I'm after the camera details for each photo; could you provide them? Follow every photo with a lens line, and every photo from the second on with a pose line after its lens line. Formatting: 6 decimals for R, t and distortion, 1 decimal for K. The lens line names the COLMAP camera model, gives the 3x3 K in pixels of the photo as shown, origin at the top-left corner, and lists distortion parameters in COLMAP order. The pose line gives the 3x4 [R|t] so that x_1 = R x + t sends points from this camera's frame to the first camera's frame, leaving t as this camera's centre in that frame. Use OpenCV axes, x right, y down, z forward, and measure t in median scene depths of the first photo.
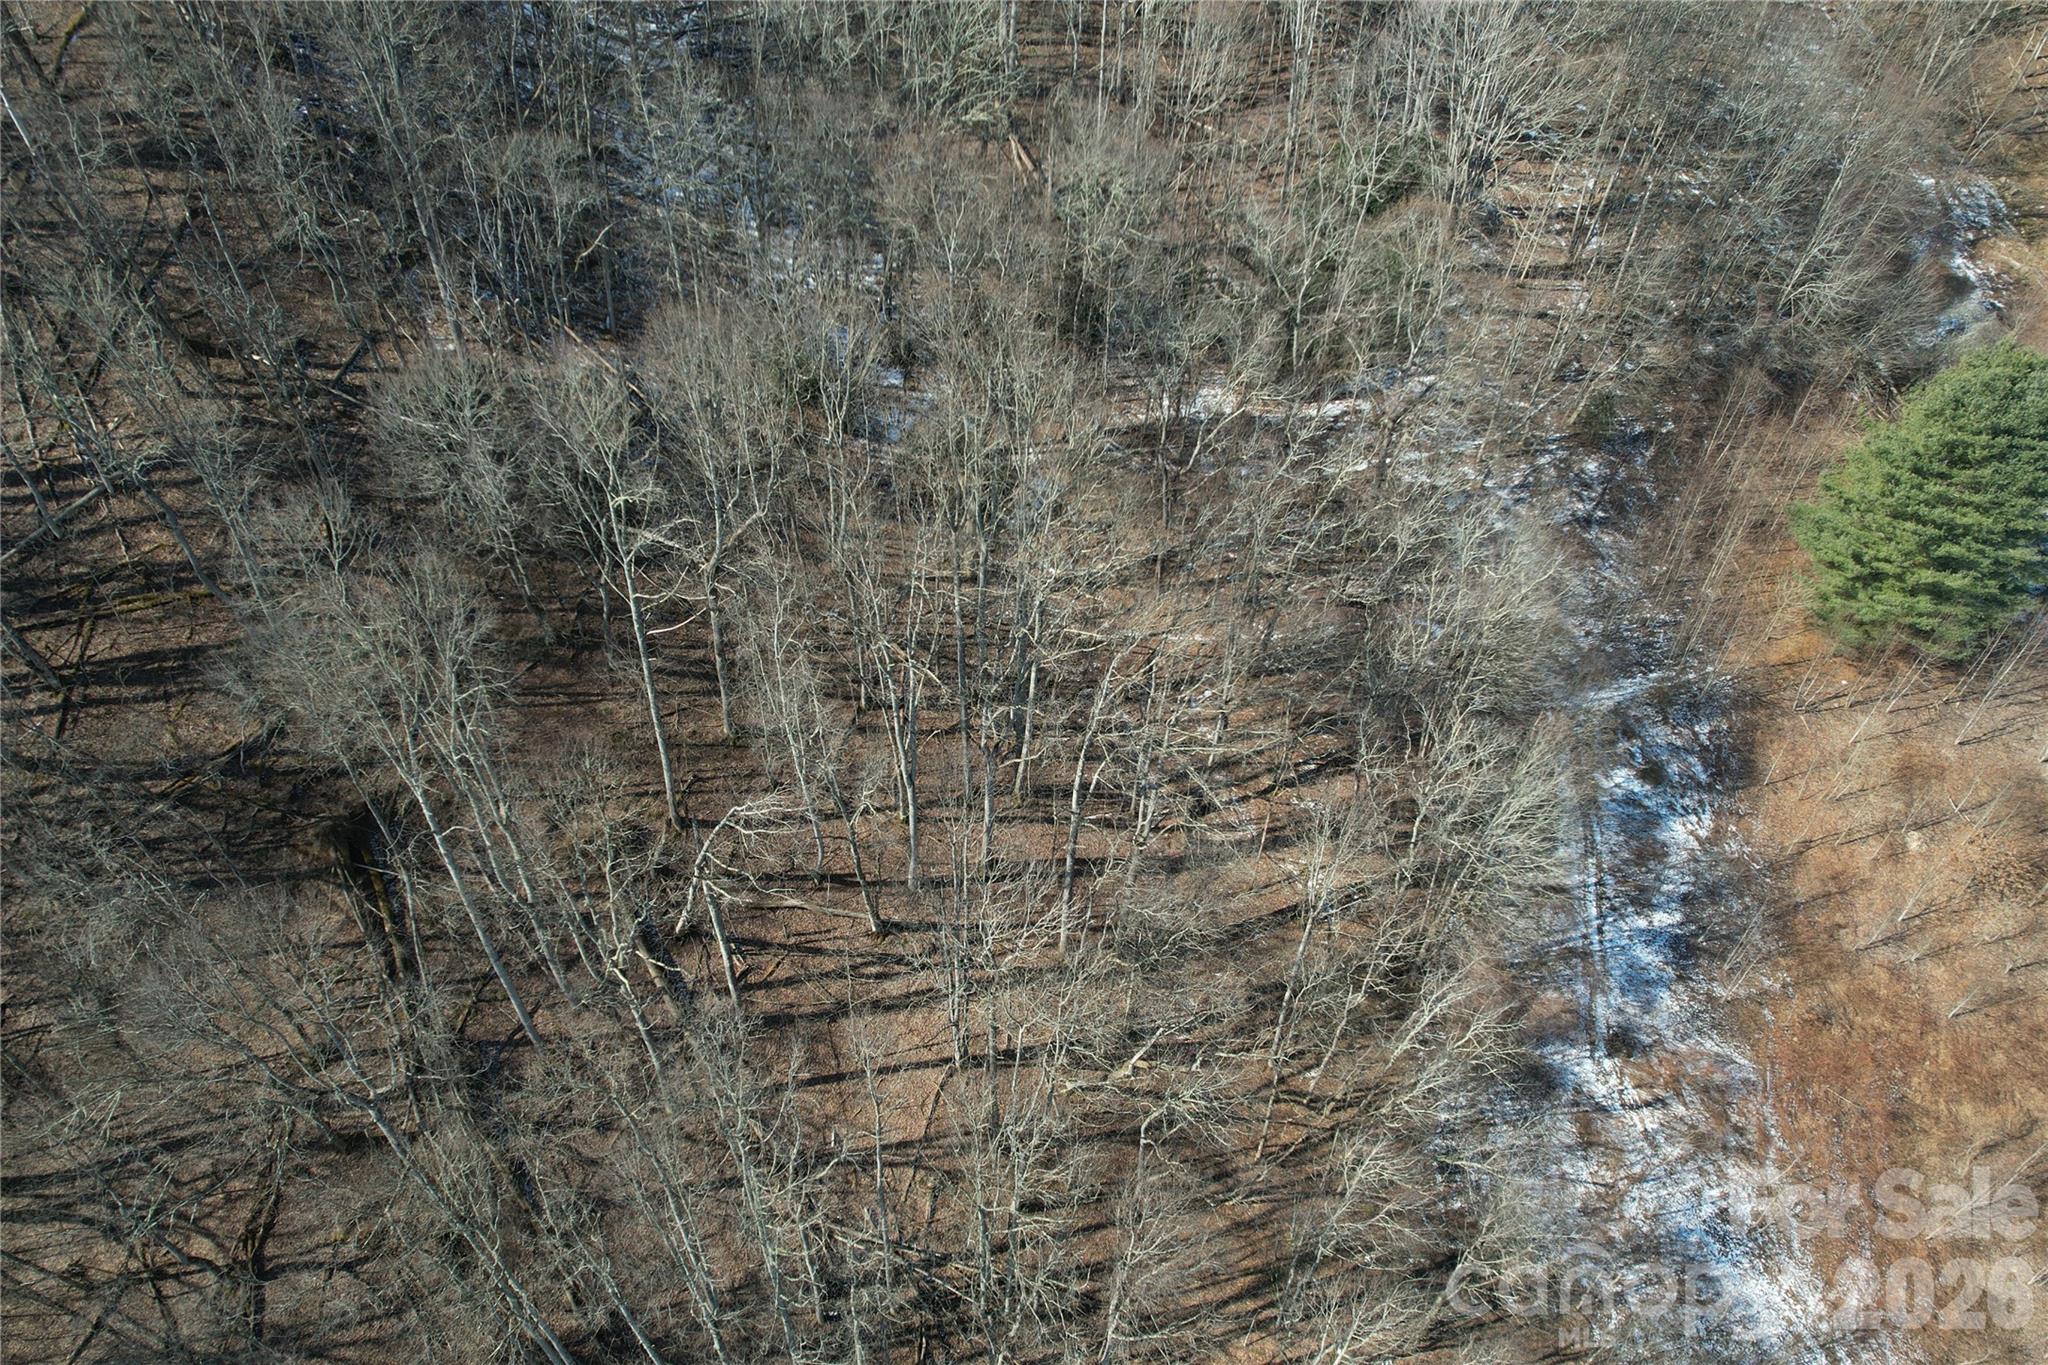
lens RADIAL K [[1293.6, 0, 1036.3], [0, 1293.6, 688.9], [0, 0, 1]] dist [-0.090894, 0.083777]
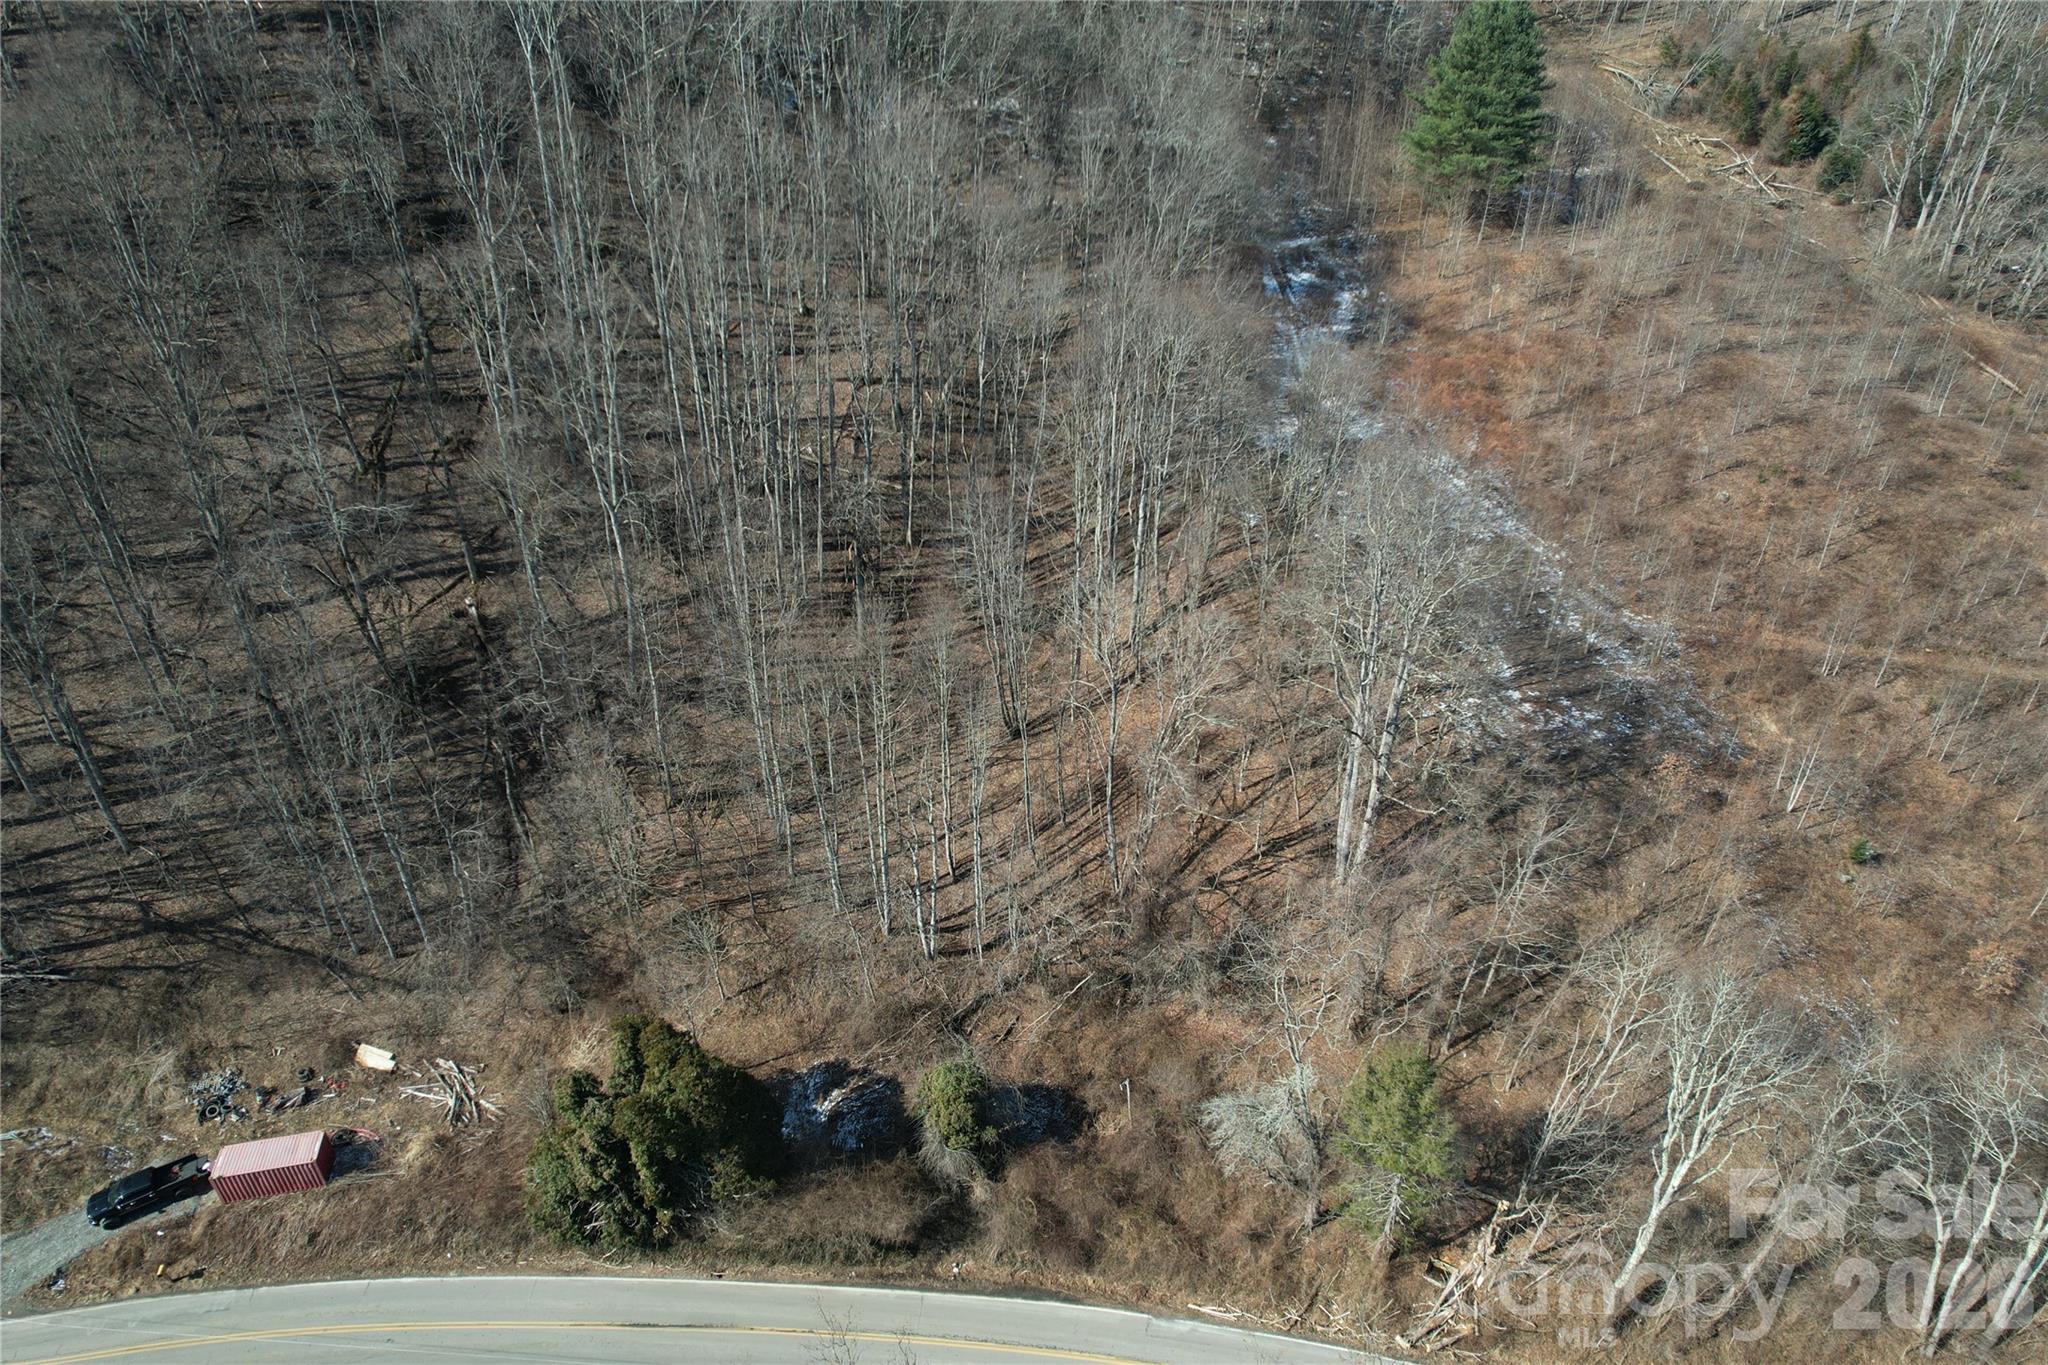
lens RADIAL K [[1293.6, 0, 1036.3], [0, 1293.6, 688.9], [0, 0, 1]] dist [-0.090894, 0.083777]
pose [[0.990091, -0.075492, 0.118412, -0.061518], [0.097194, 0.976998, -0.189810, 0.840463], [-0.101359, 0.199438, 0.974654, -0.328120]]
